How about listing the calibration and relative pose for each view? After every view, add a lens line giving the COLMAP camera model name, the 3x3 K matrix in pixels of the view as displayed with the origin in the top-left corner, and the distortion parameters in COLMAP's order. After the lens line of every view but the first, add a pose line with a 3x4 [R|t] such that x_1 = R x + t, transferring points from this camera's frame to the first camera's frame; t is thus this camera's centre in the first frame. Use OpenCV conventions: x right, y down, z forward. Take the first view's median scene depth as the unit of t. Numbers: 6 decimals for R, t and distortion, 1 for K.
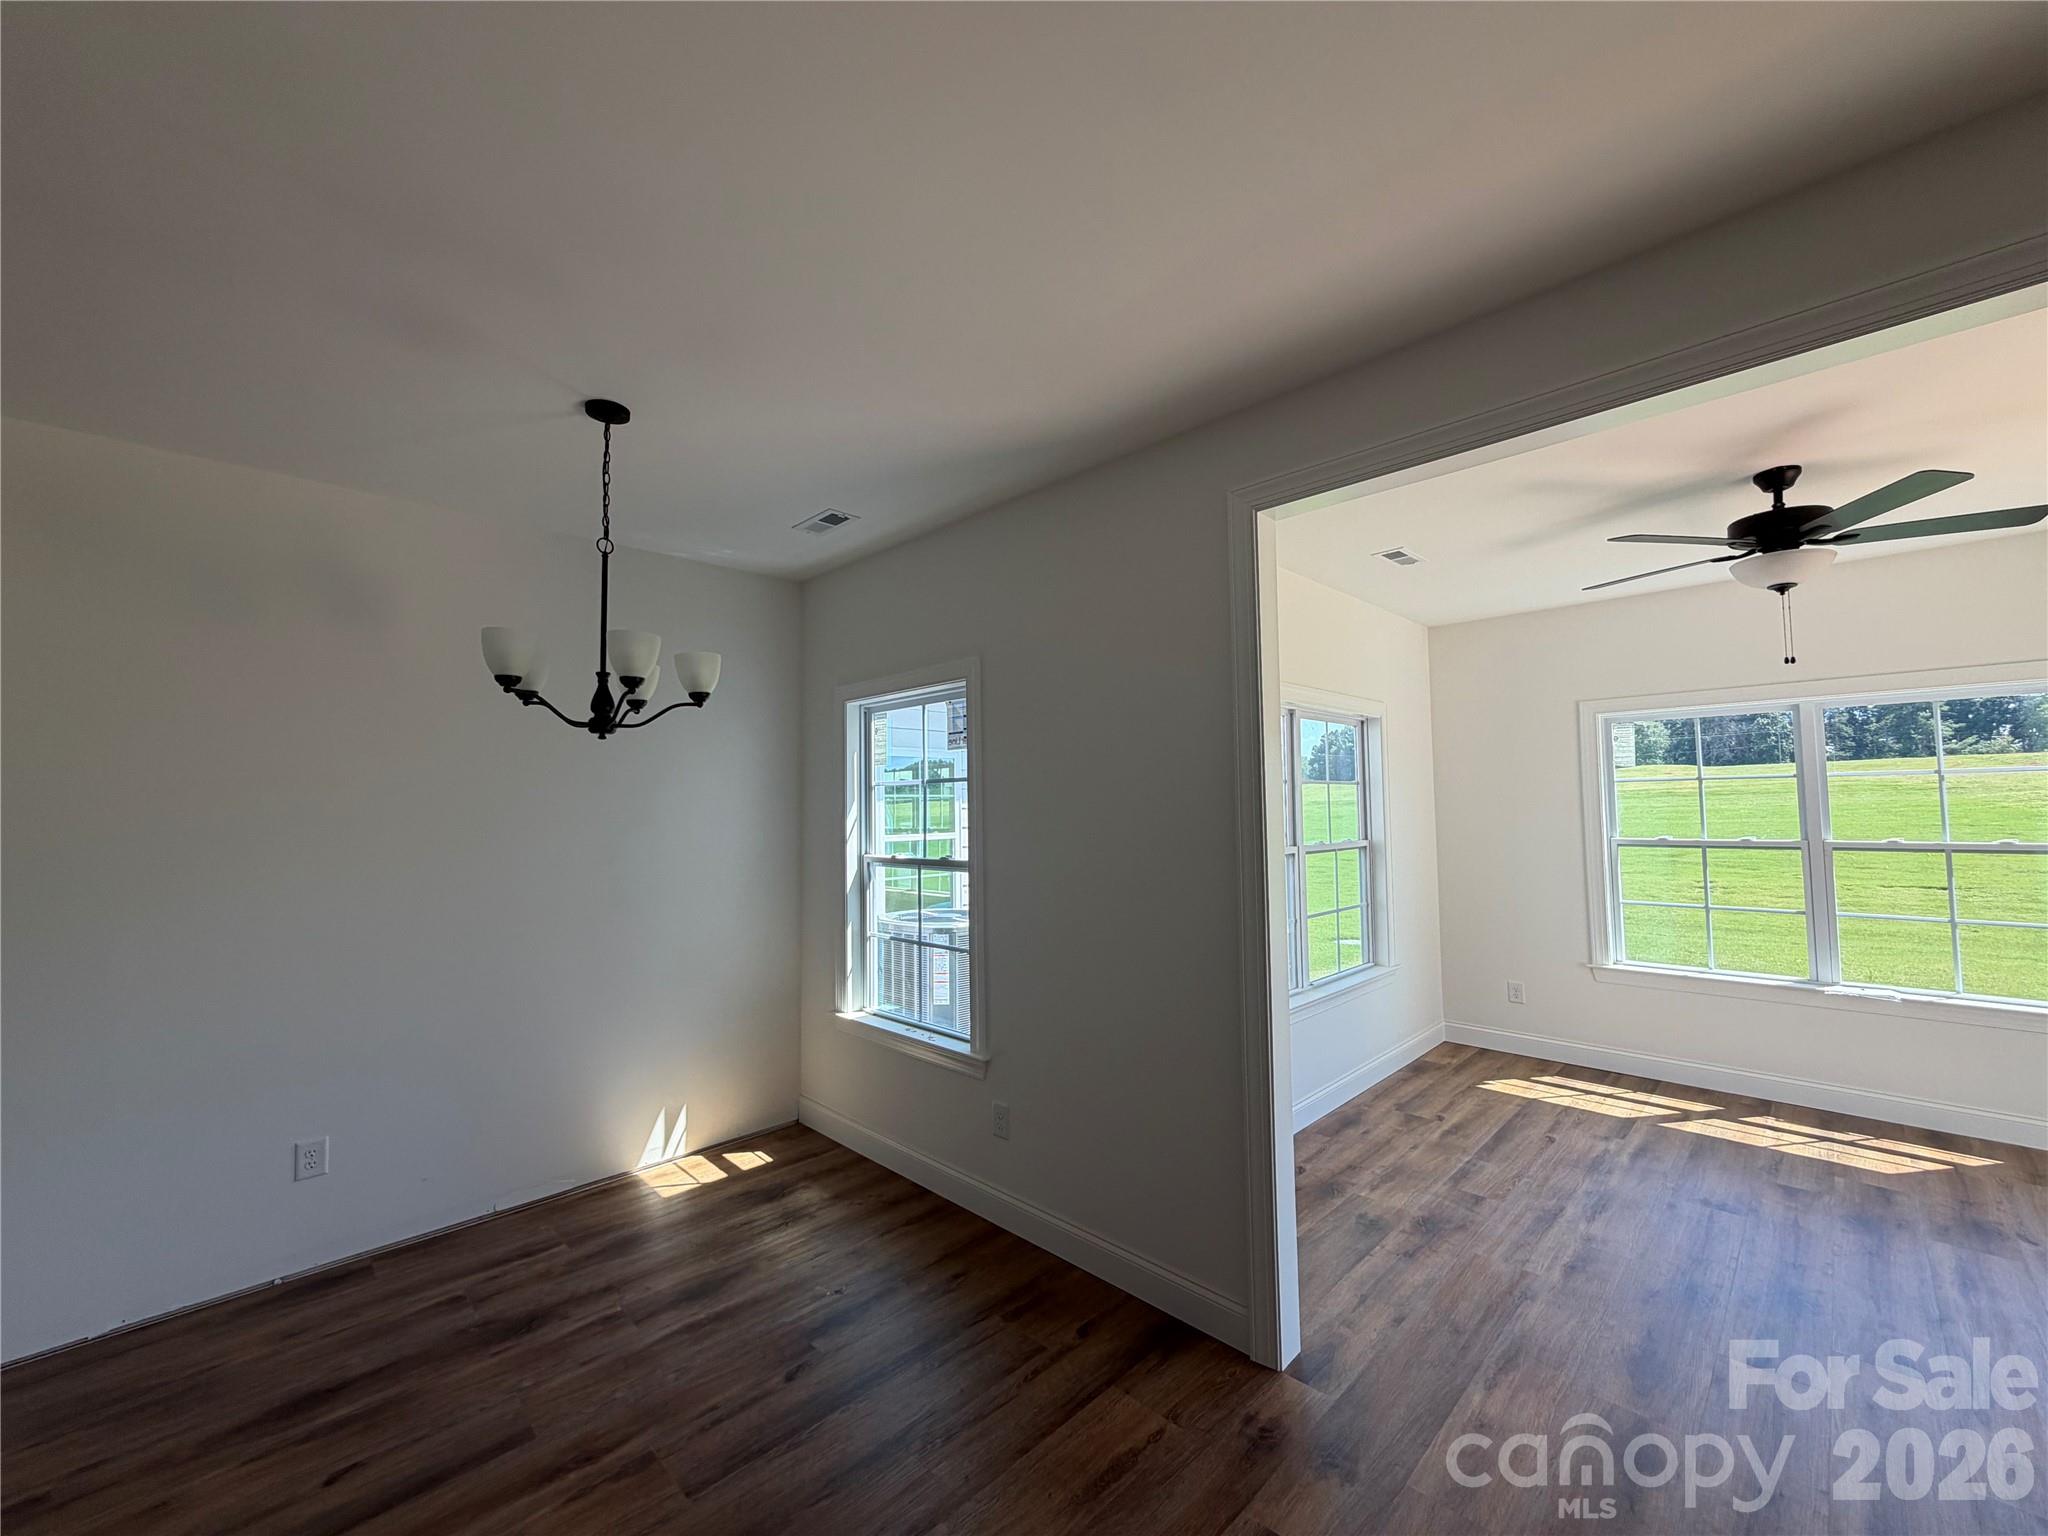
lens RADIAL K [[818.8, 0, 1019.0], [0, 818.8, 763.6], [0, 0, 1]] dist [0.000300, 0.000185]
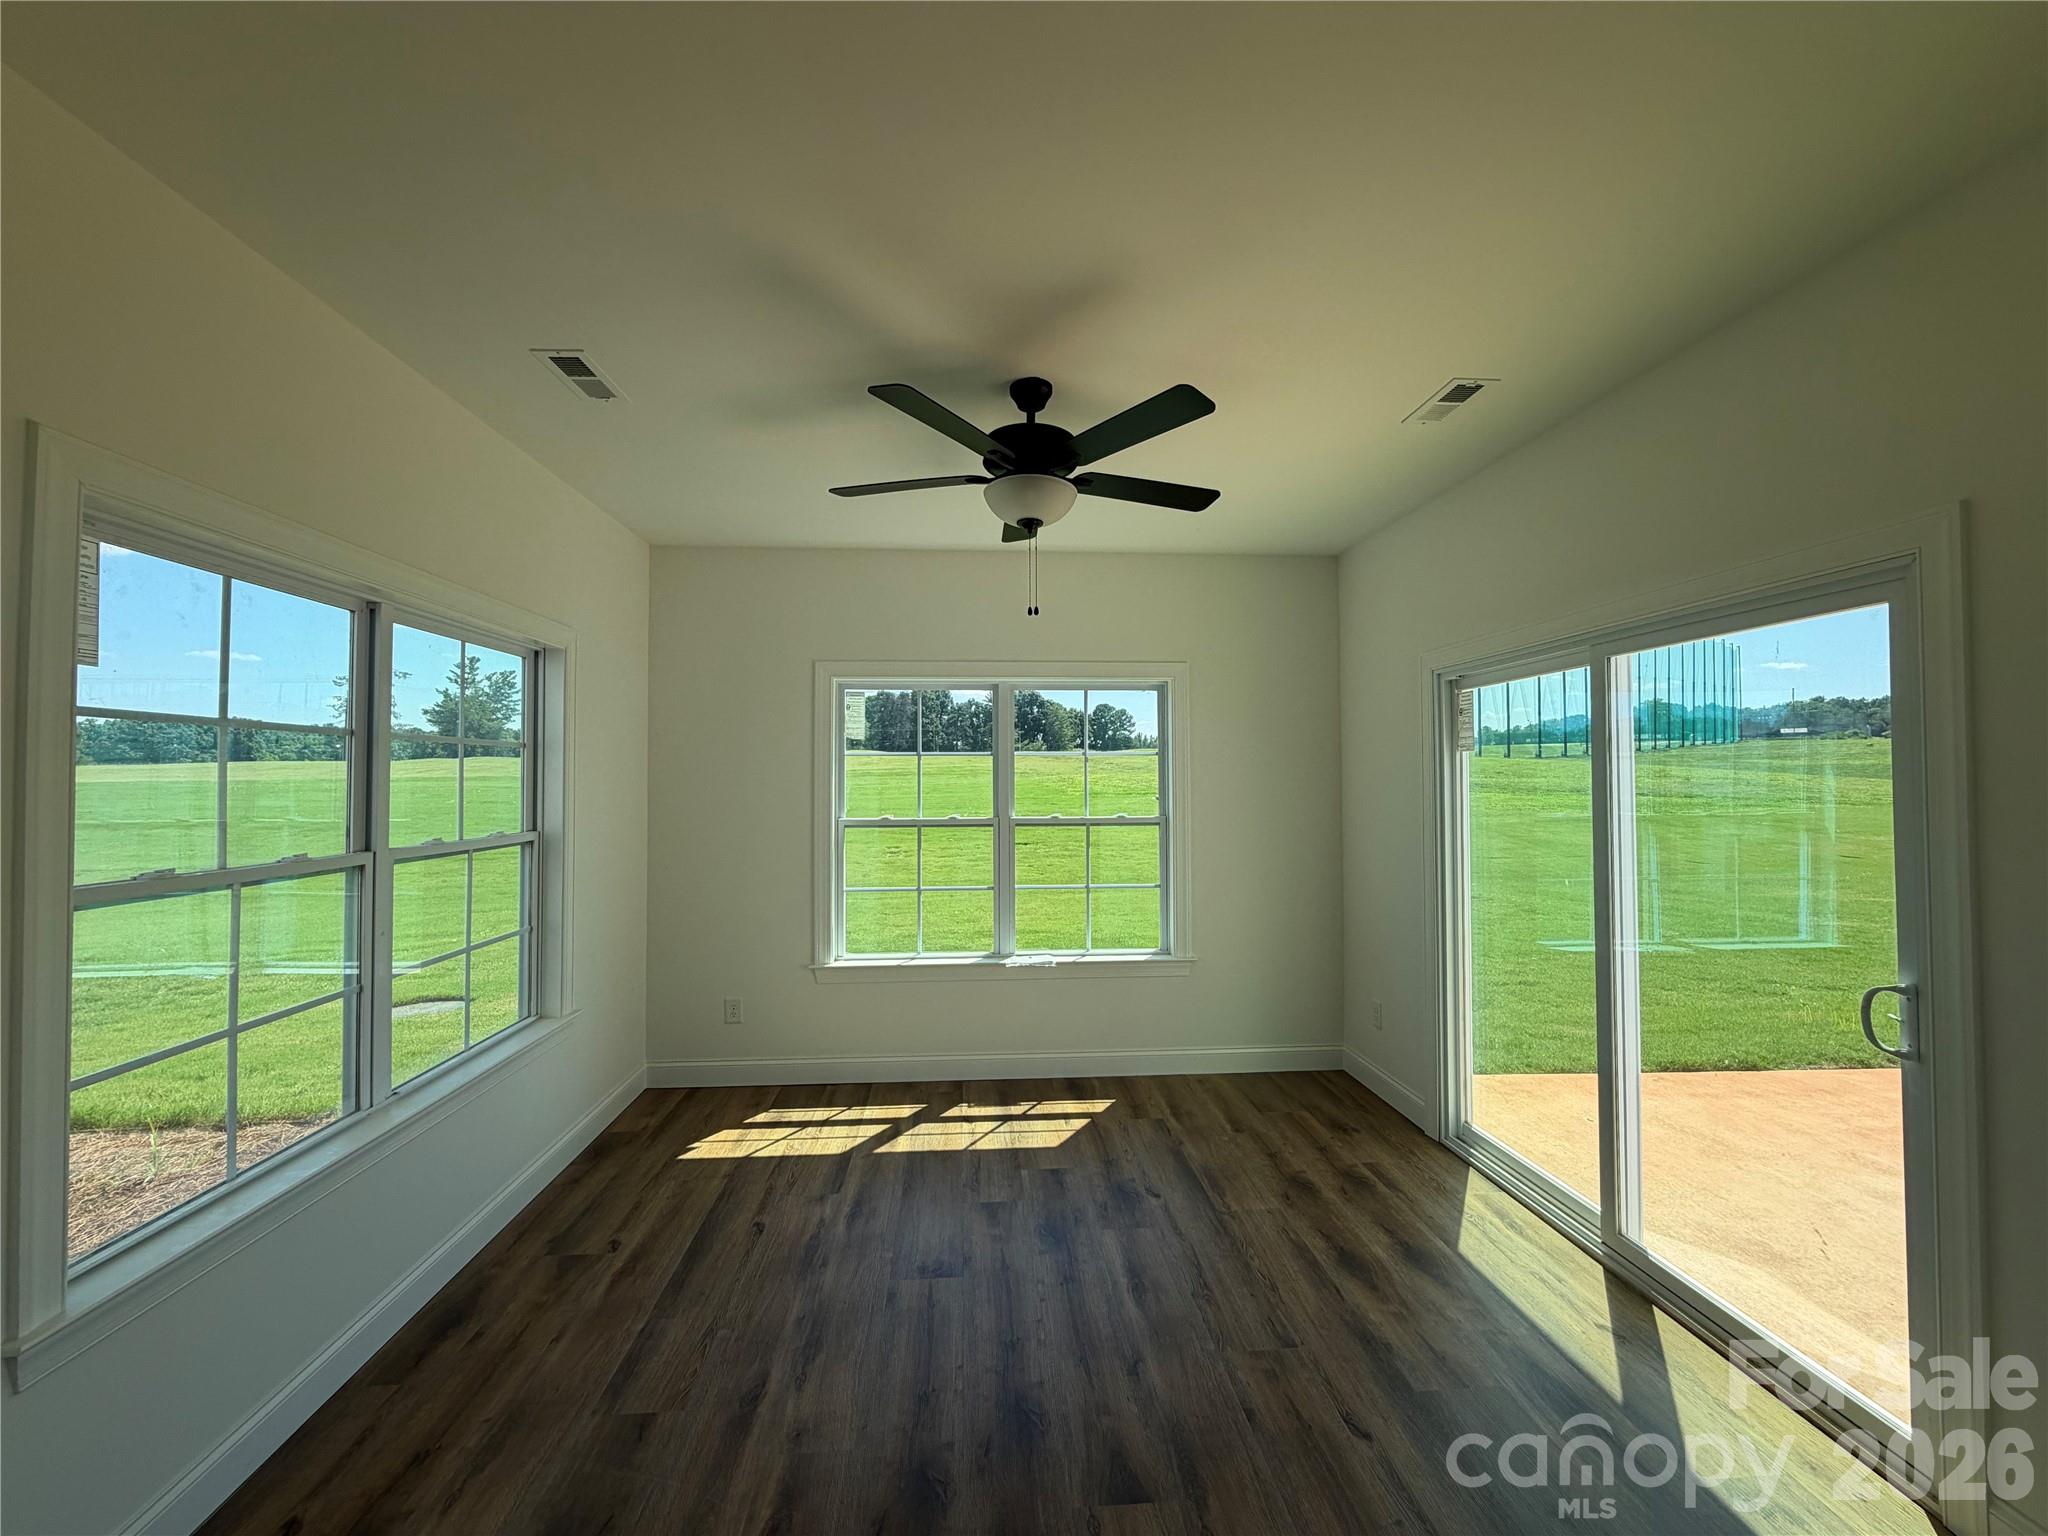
lens RADIAL K [[818.8, 0, 1019.0], [0, 818.8, 763.6], [0, 0, 1]] dist [0.000300, 0.000185]
pose [[0.656464, 0.024932, 0.753946, 0.219916], [-0.046784, 0.998875, 0.007703, 0.018692], [-0.752906, -0.040330, 0.656892, 0.331193]]
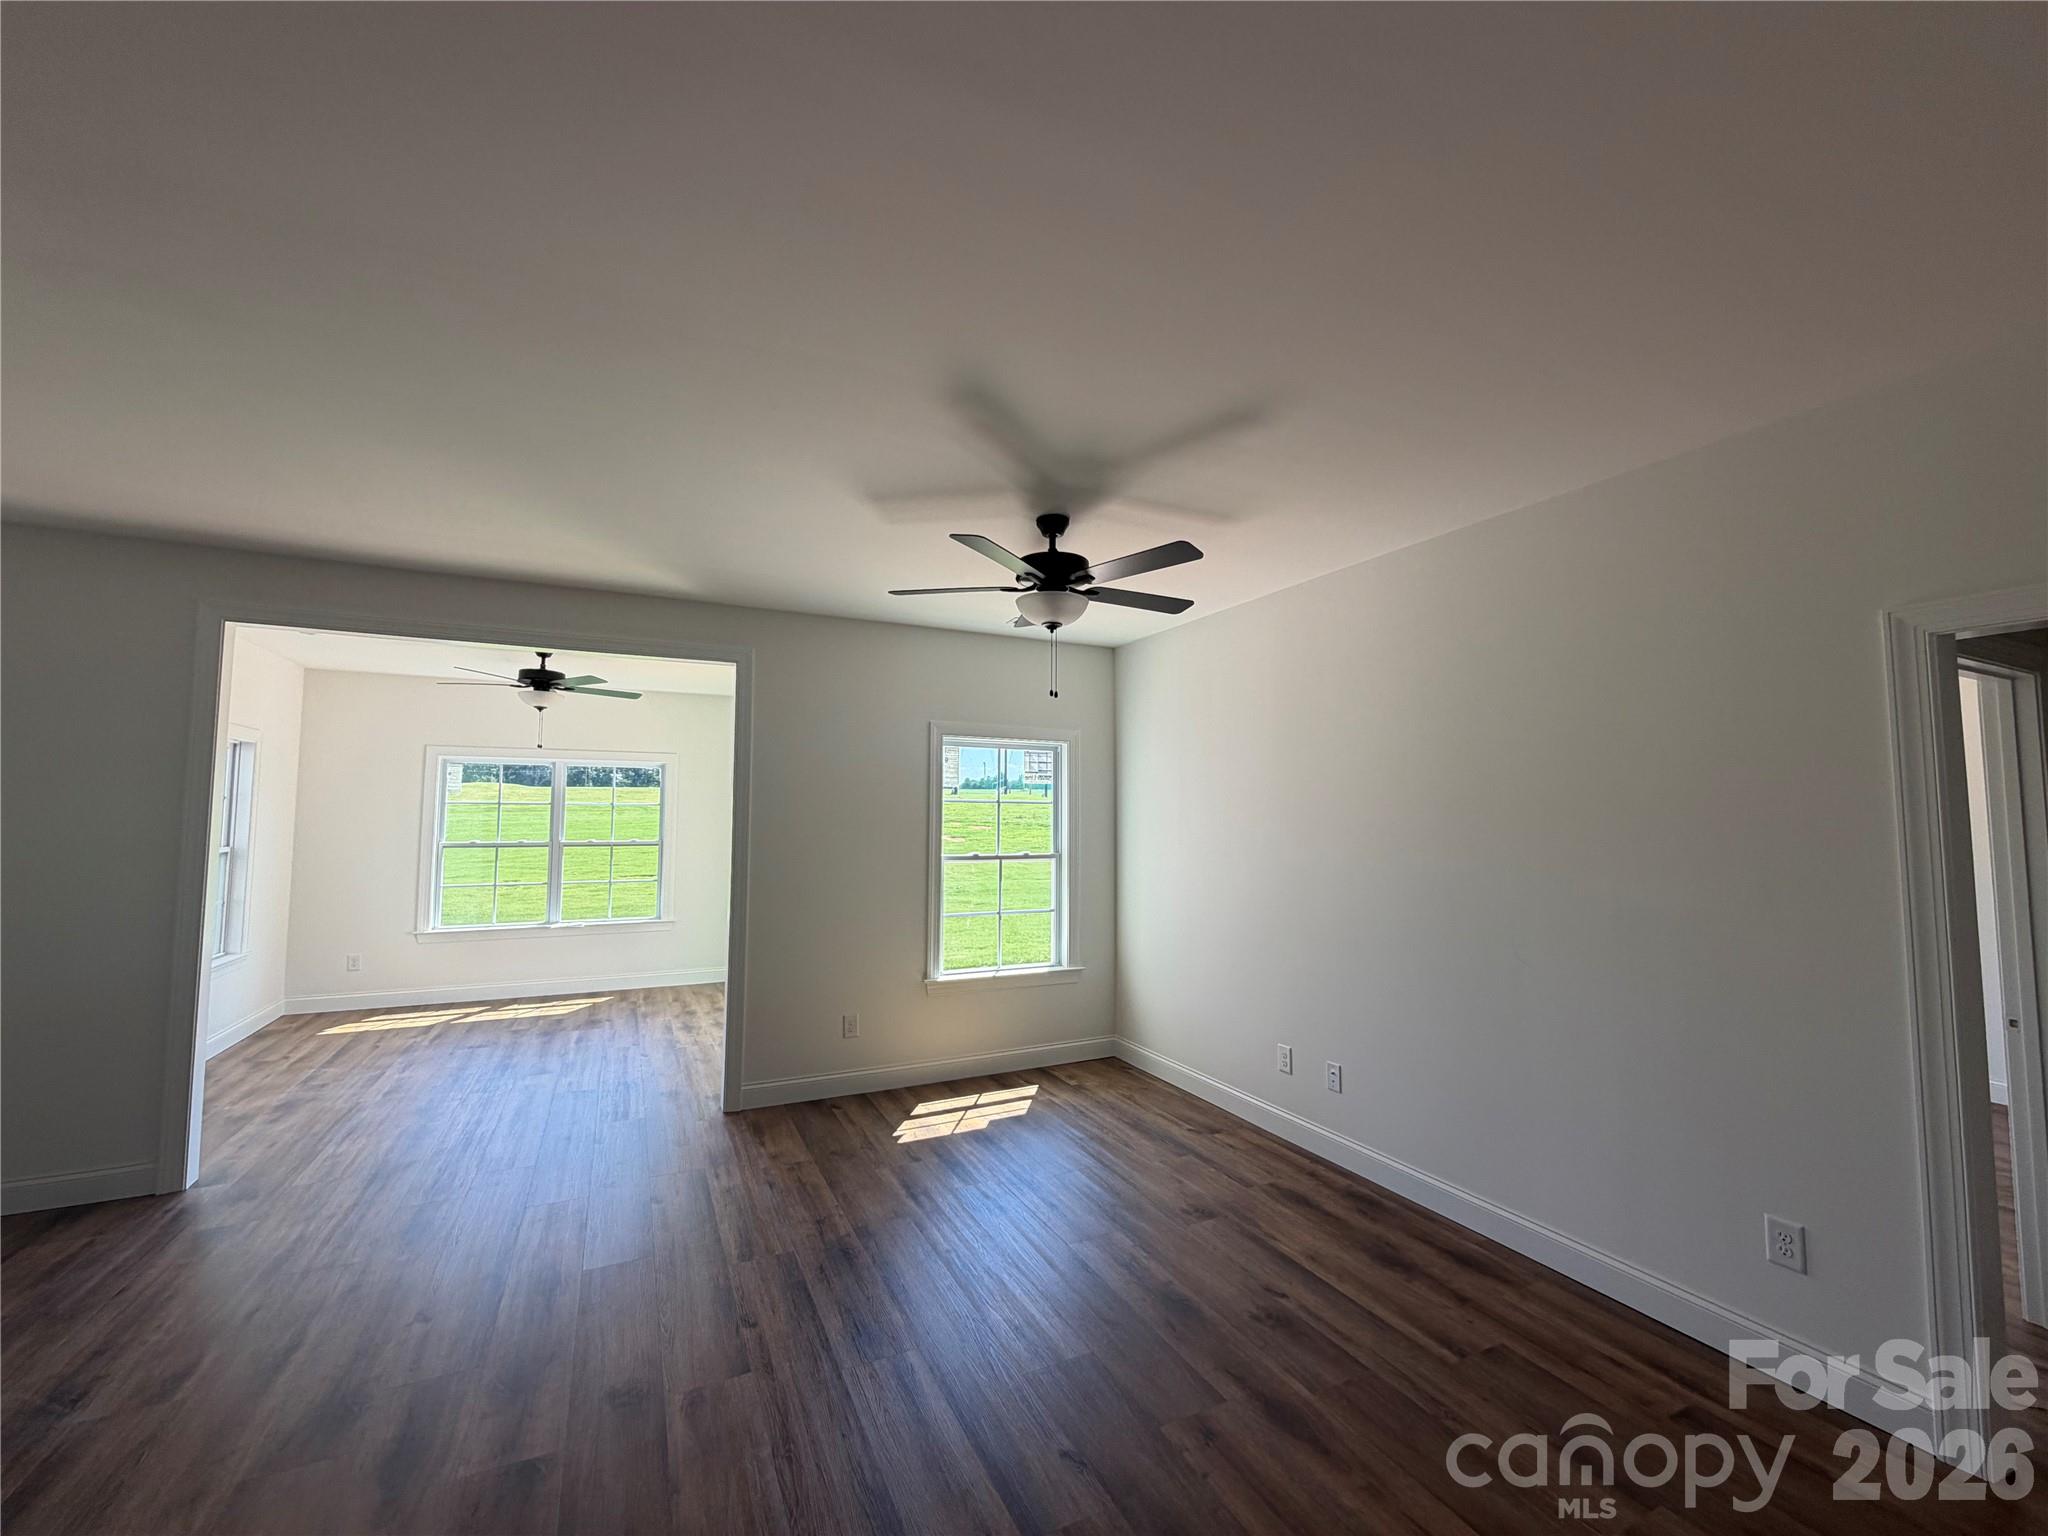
lens RADIAL K [[818.8, 0, 1019.0], [0, 818.8, 763.6], [0, 0, 1]] dist [0.000300, 0.000185]
pose [[0.327585, 0.076793, 0.941696, -0.375021], [-0.062044, 0.996289, -0.059662, -0.029208], [-0.942782, -0.038883, 0.331134, -0.524600]]
